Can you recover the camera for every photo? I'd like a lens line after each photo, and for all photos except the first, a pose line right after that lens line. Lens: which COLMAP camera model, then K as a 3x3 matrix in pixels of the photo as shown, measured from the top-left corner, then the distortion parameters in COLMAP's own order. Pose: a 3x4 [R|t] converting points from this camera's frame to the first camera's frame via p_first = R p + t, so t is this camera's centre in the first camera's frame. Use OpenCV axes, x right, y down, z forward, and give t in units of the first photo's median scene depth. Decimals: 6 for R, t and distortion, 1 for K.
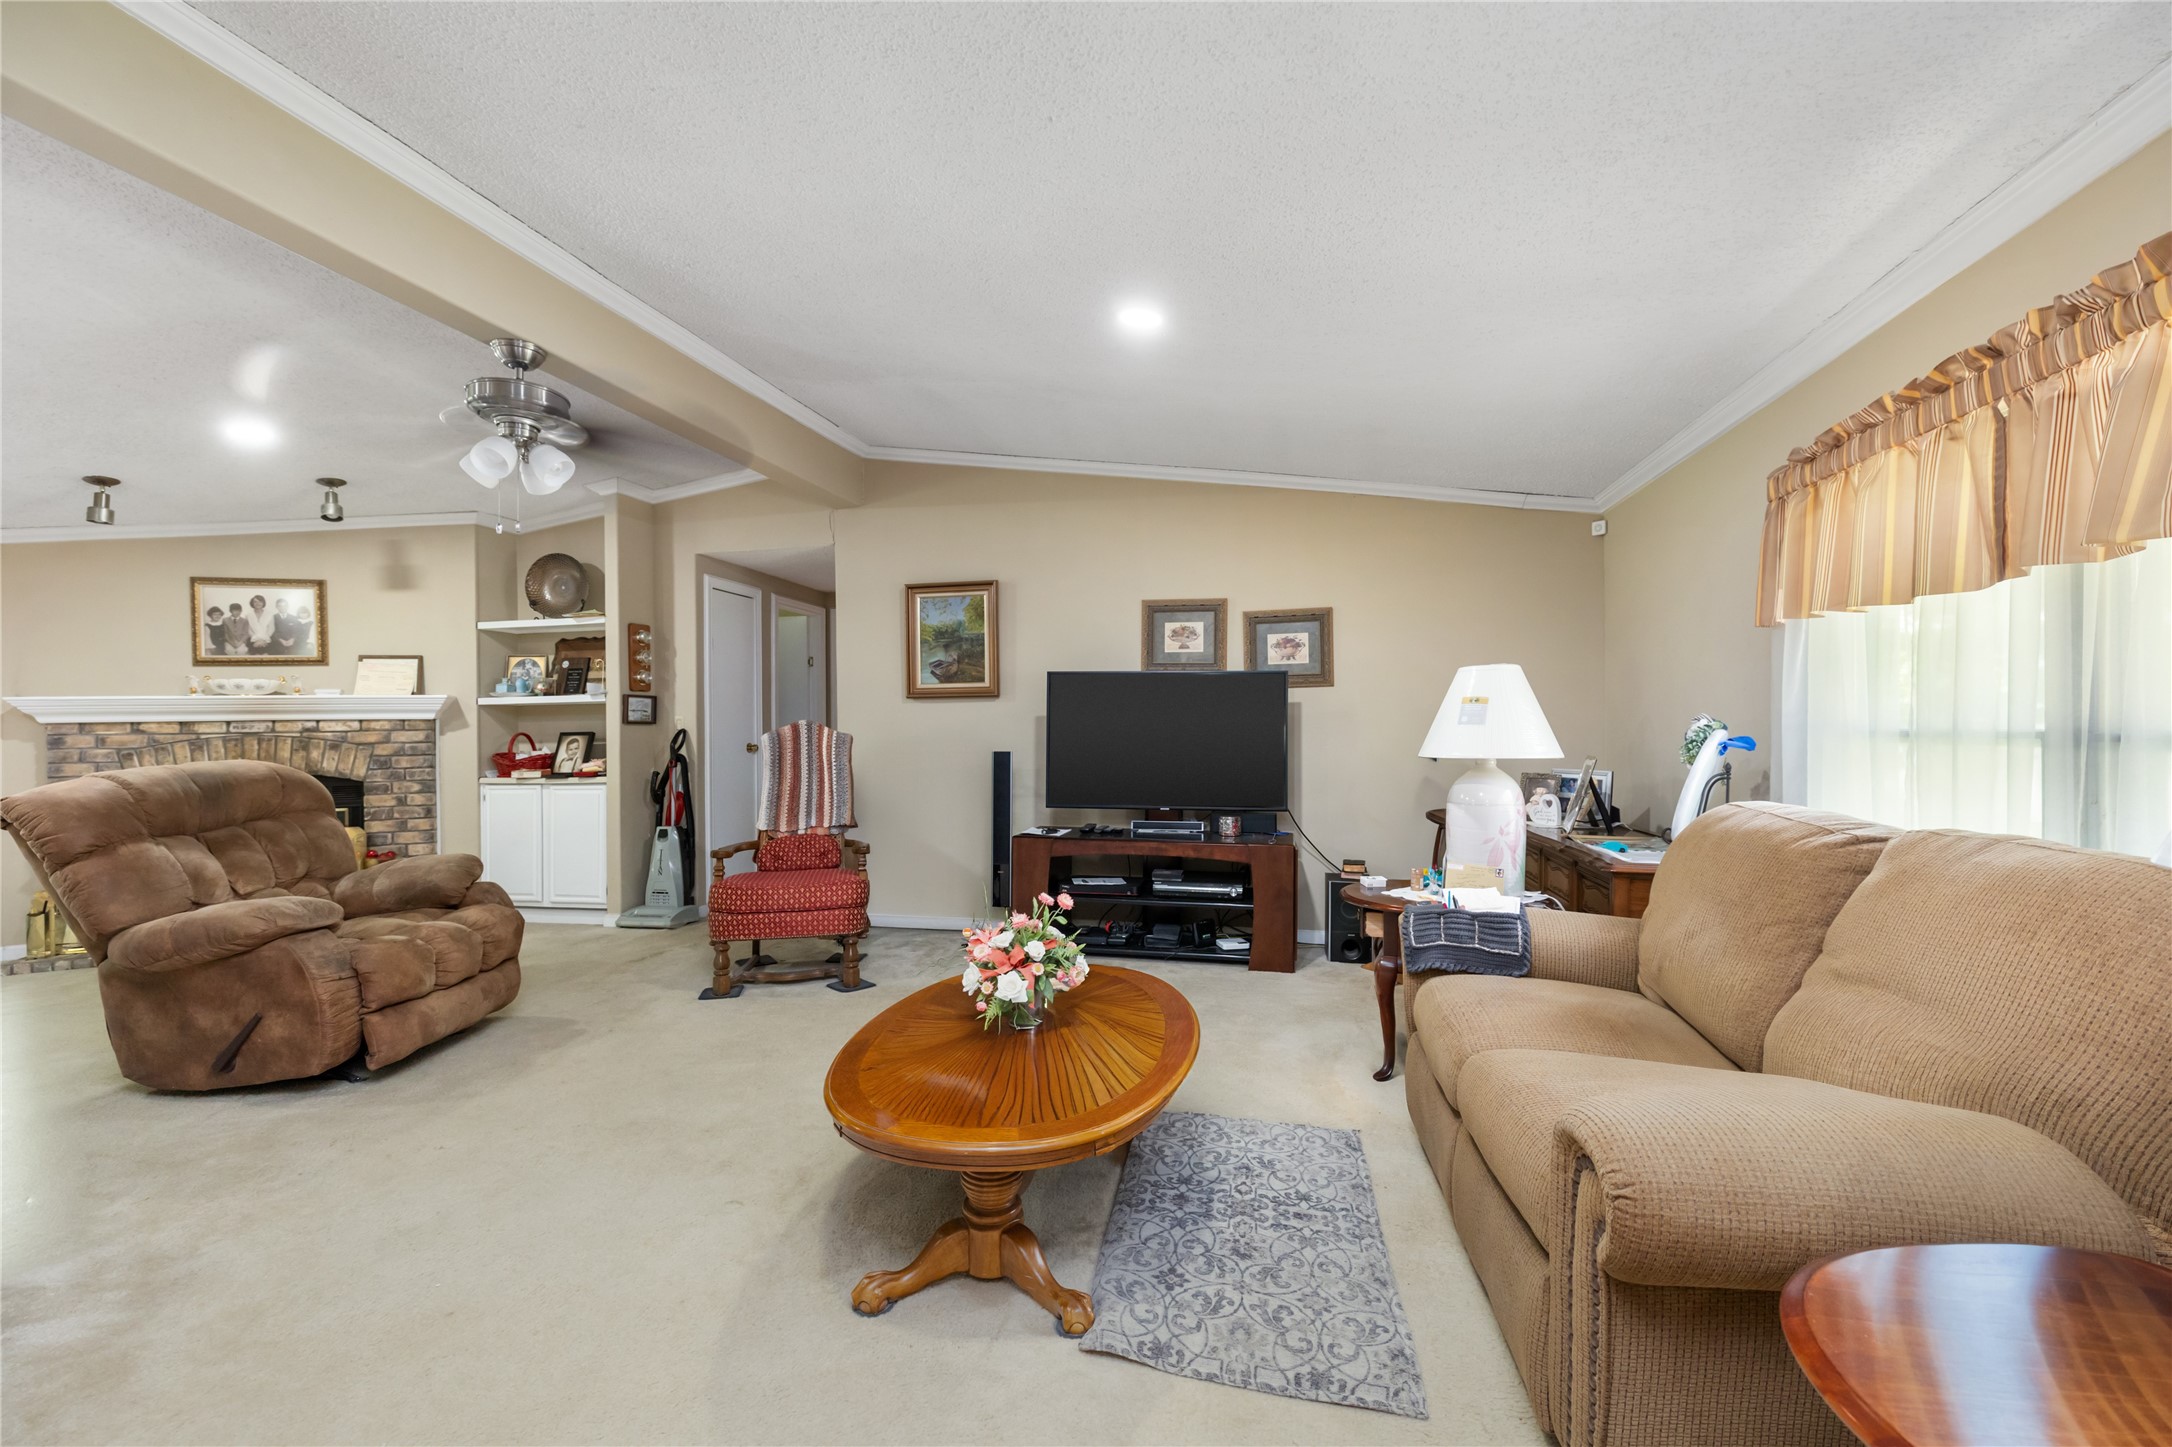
lens RADIAL K [[921.9, 0, 1091.7], [0, 921.9, 718.5], [0, 0, 1]] dist [0.000511, -0.000390]
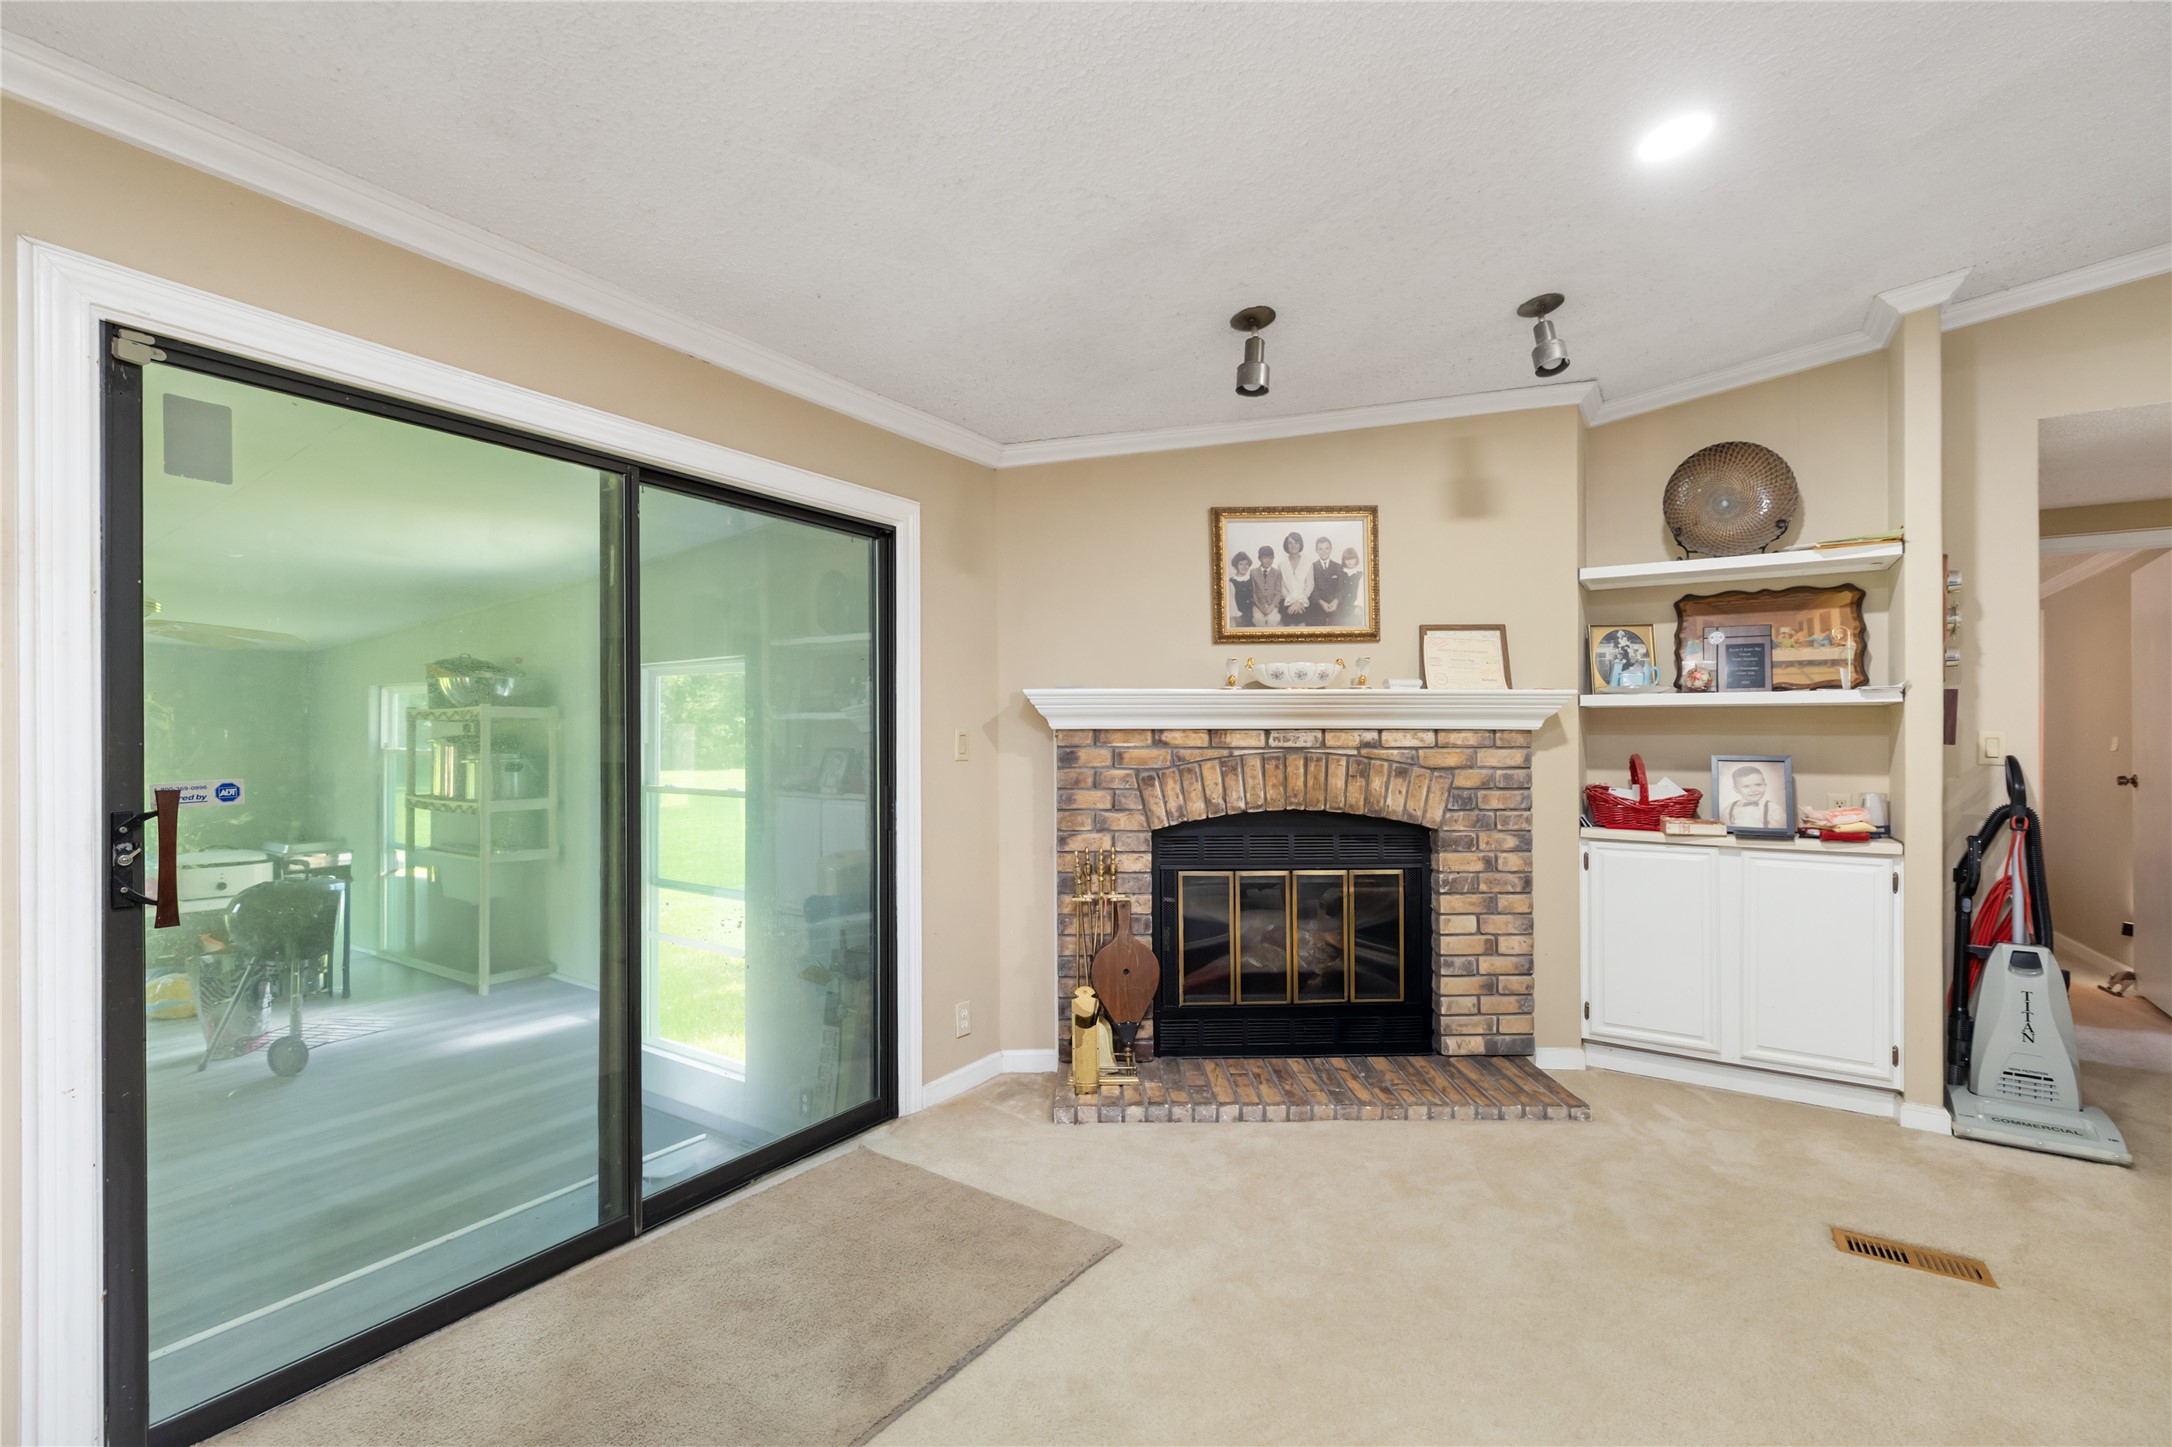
lens RADIAL K [[921.9, 0, 1084.3], [0, 921.9, 729.4], [0, 0, 1]] dist [0.000511, -0.000390]
pose [[0.933806, 0.016225, -0.357412, -0.810865], [-0.013345, 0.999856, 0.010524, -0.001931], [0.357531, -0.005058, 0.933888, 0.350028]]
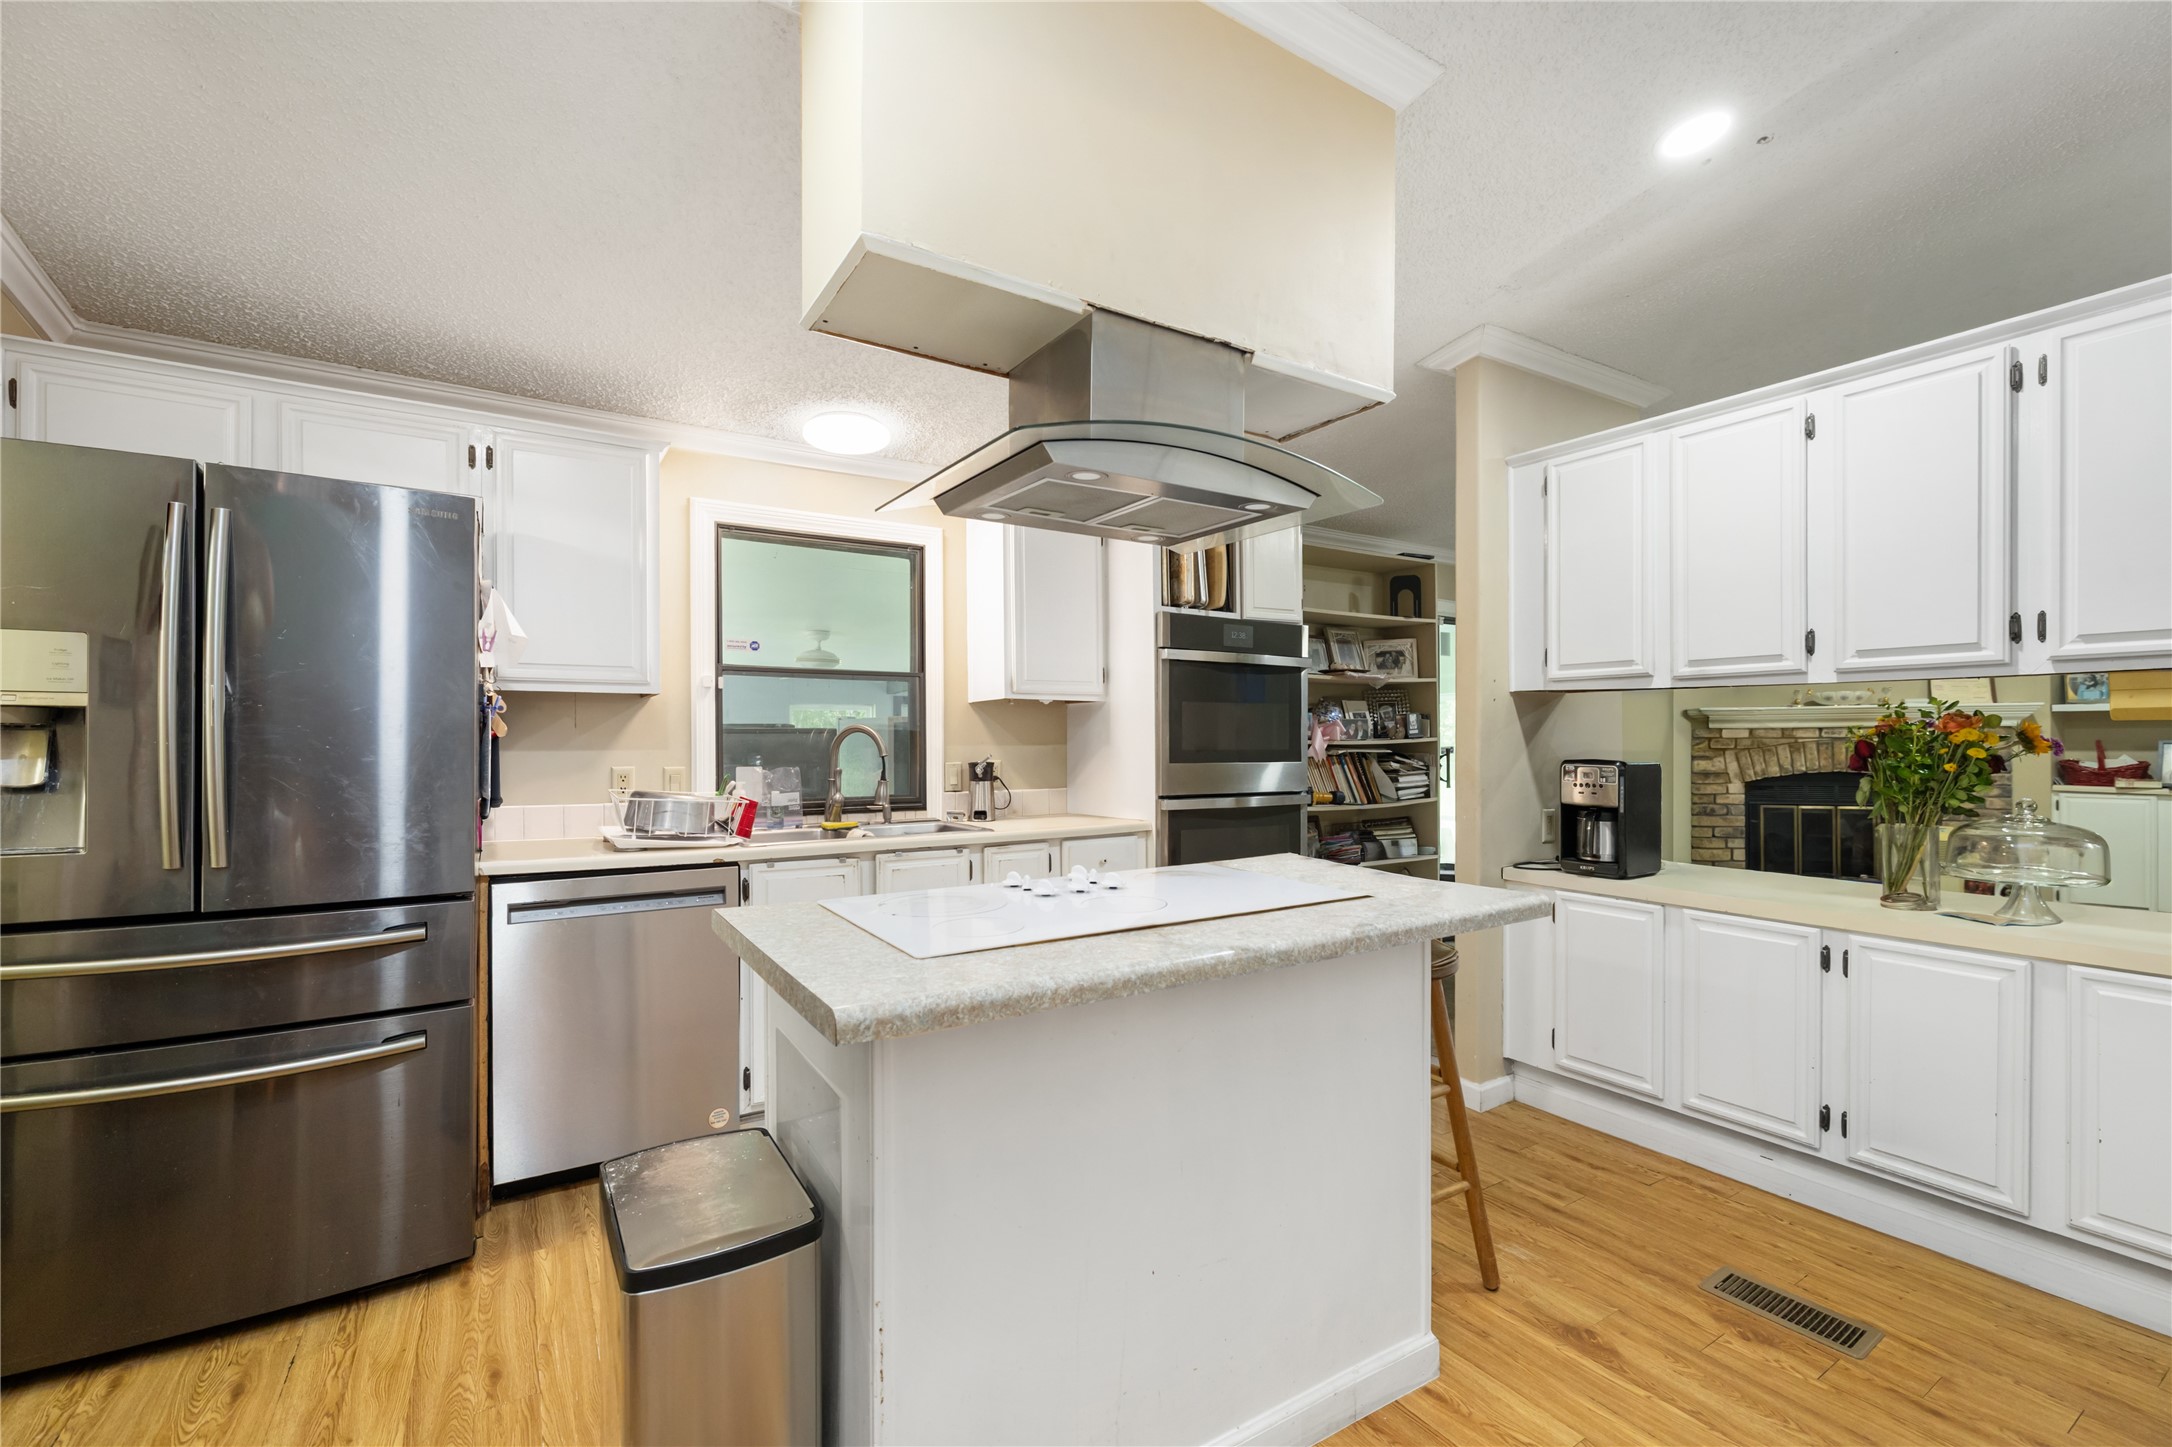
lens RADIAL K [[921.9, 0, 1091.7], [0, 921.9, 738.4], [0, 0, 1]] dist [0.000511, -0.000390]
pose [[0.702996, 0.013247, -0.711070, -0.740596], [0.002539, 0.999773, 0.021135, -0.010248], [0.711189, -0.016663, 0.702803, -0.470153]]
